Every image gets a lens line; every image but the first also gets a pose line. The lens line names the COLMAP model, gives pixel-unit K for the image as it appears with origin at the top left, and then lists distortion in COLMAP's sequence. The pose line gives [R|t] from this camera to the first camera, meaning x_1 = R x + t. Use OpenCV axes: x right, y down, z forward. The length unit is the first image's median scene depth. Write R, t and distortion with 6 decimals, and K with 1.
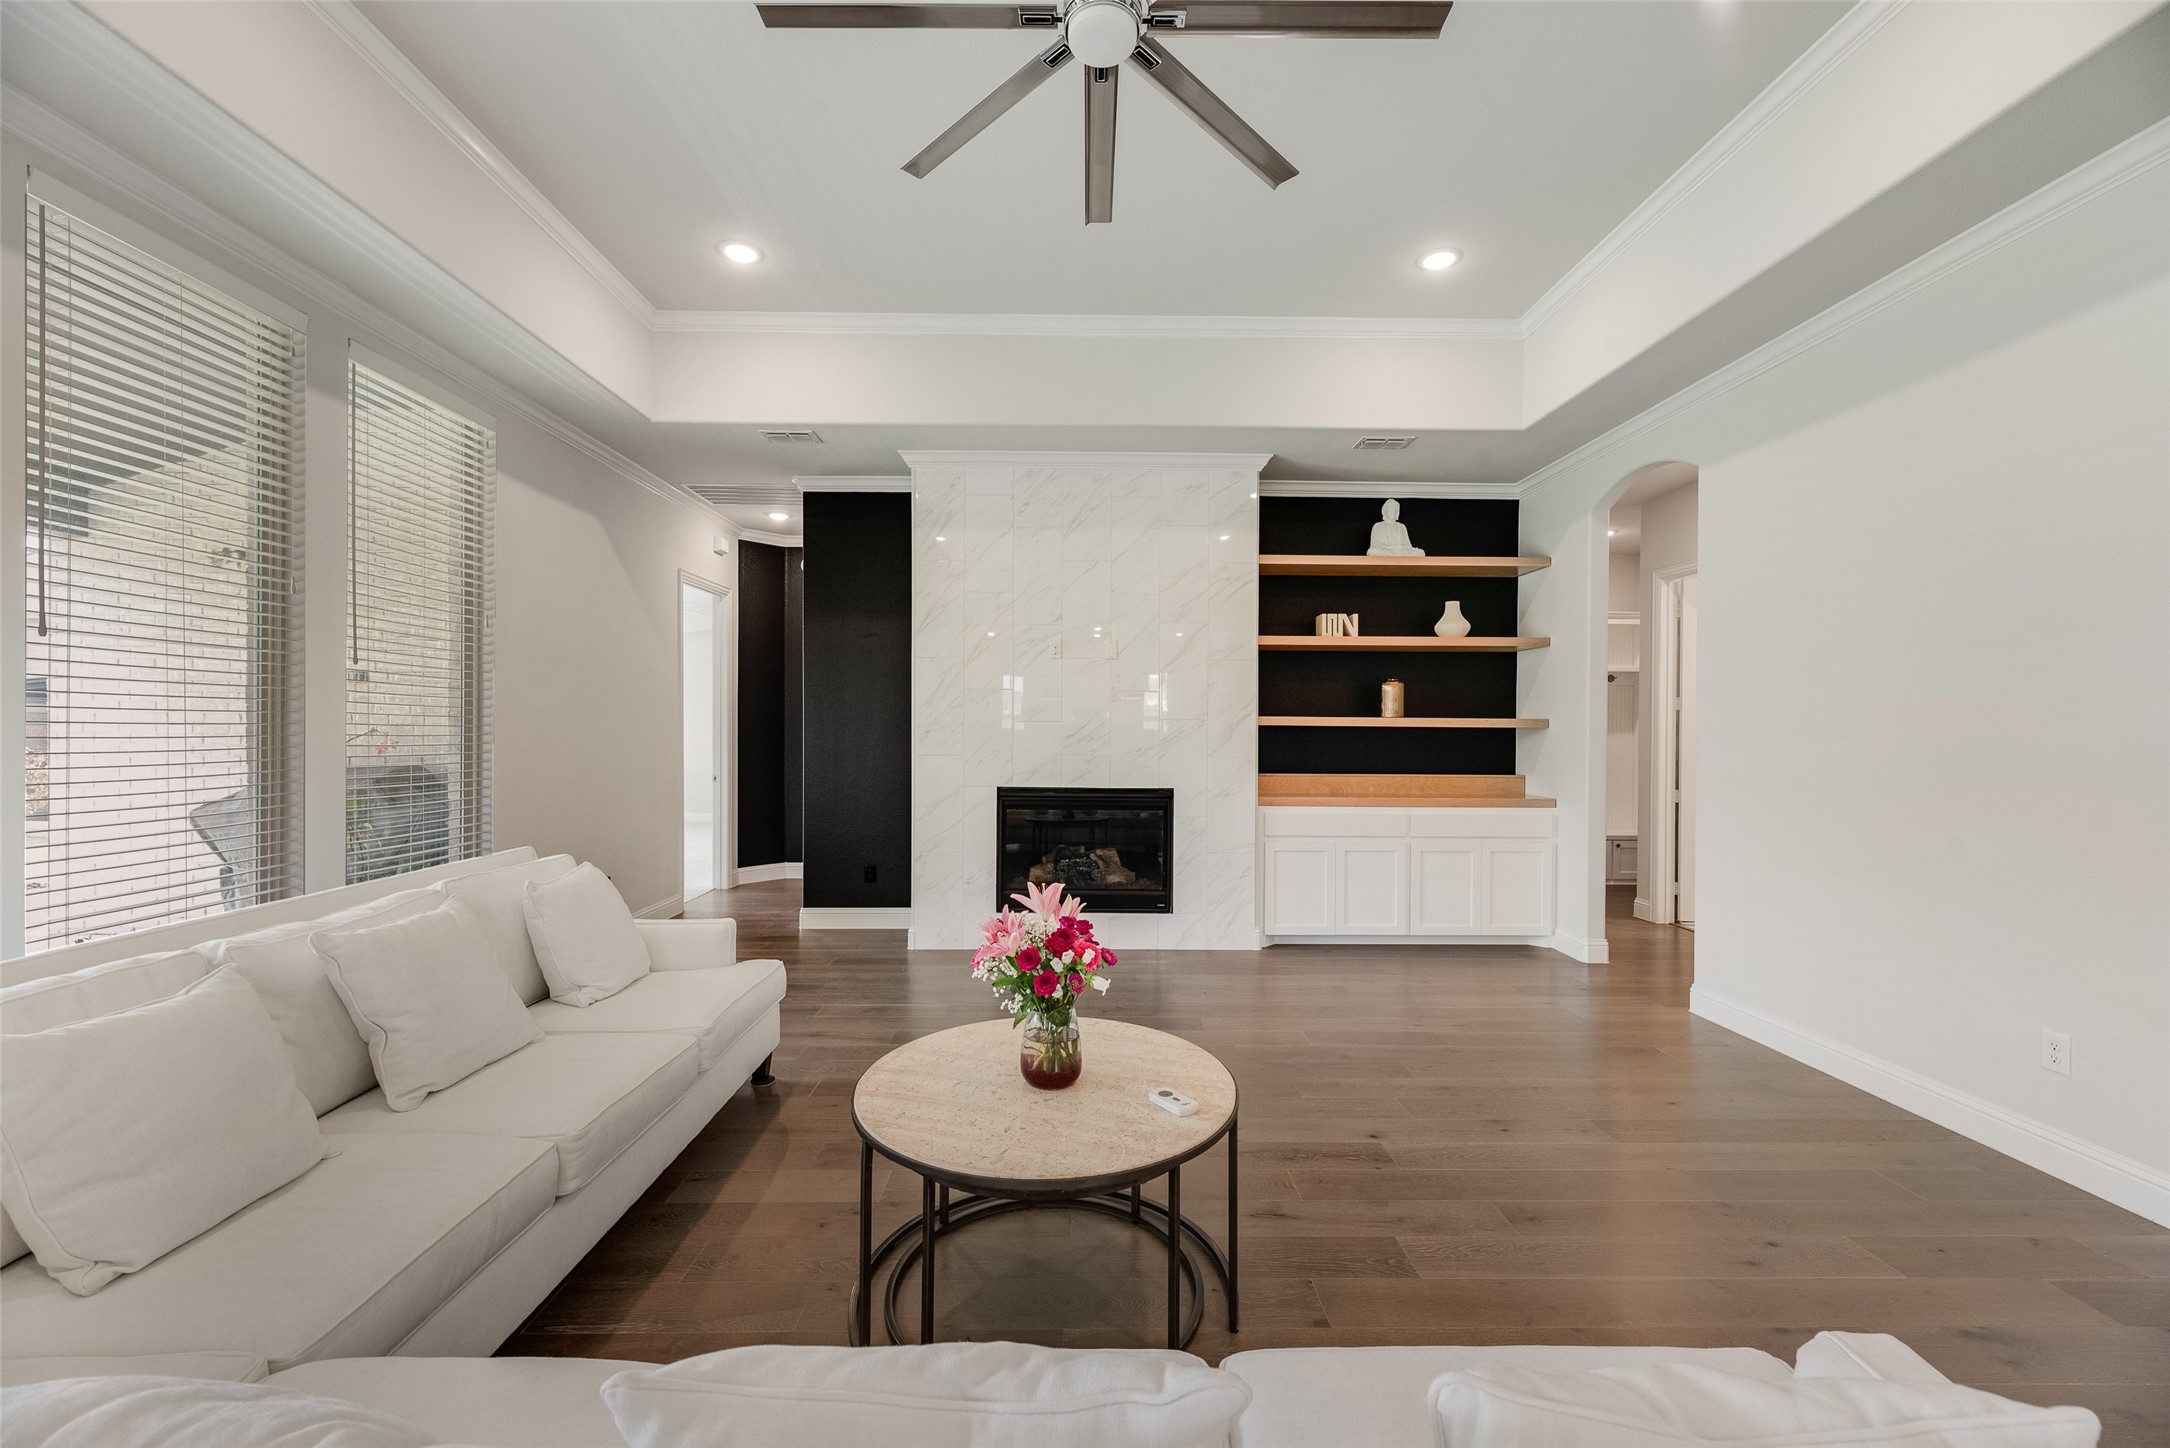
lens RADIAL K [[877.9, 0, 1079.4], [0, 877.9, 735.5], [0, 0, 1]] dist [0.002638, 0.000007]
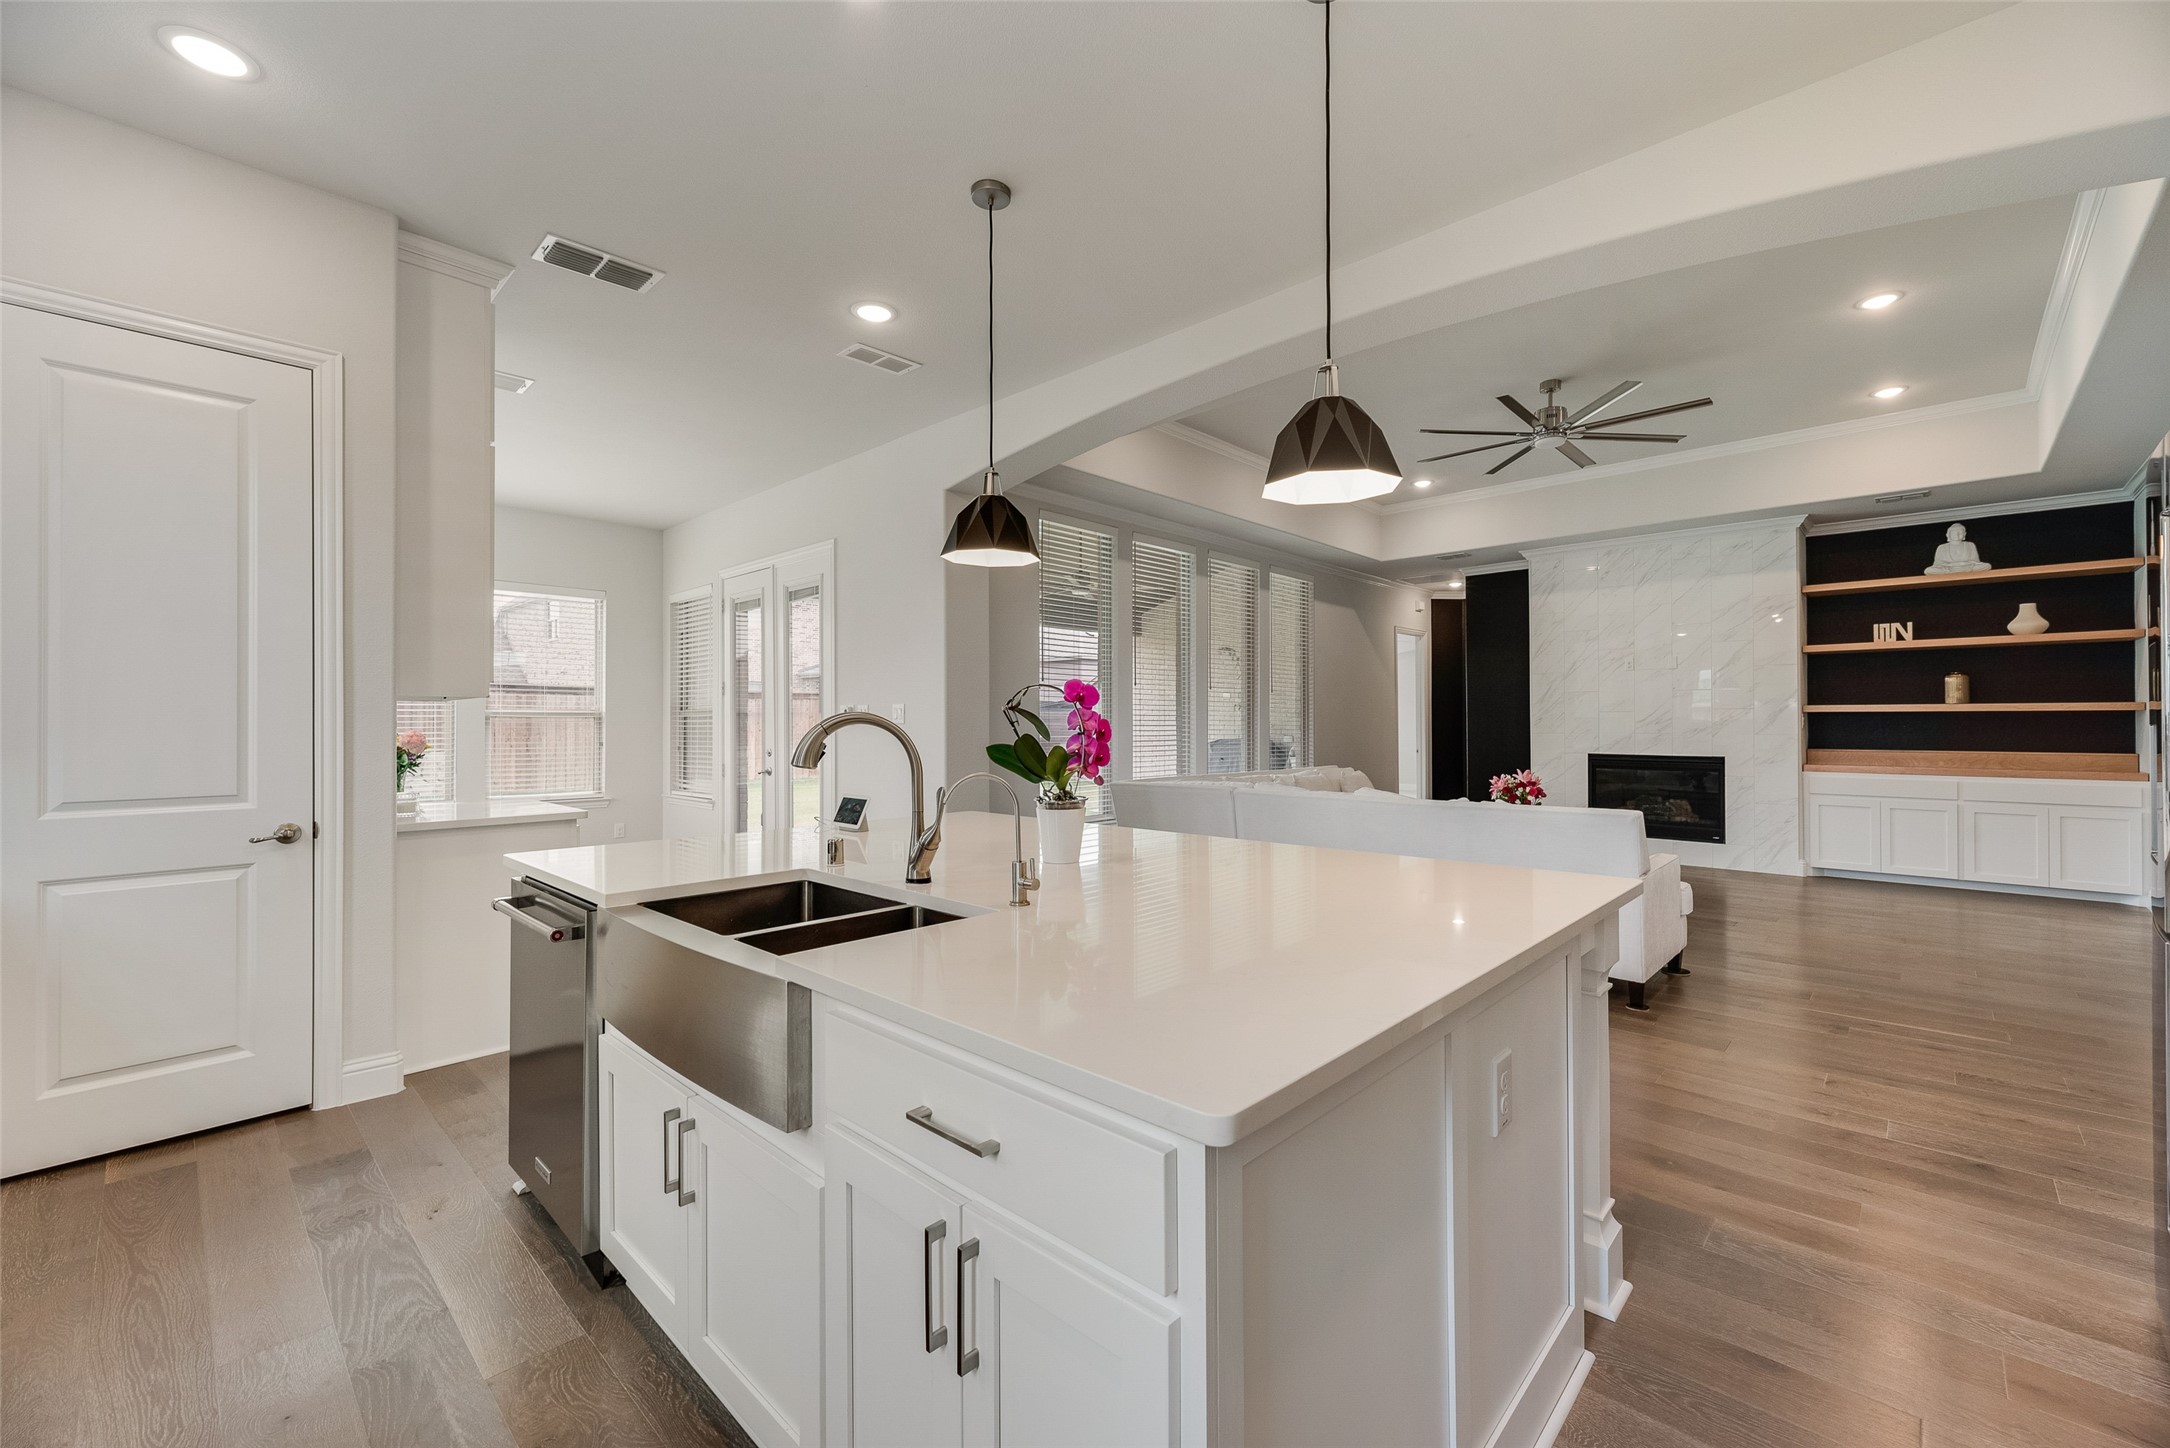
lens RADIAL K [[872.4, 0, 1119.6], [0, 872.4, 718.6], [0, 0, 1]] dist [0.000186, 0.000055]
pose [[0.742356, -0.011823, -0.669901, 0.309925], [0.002158, 0.999881, -0.015254, 0.016193], [0.670002, 0.009878, 0.742293, -0.680498]]
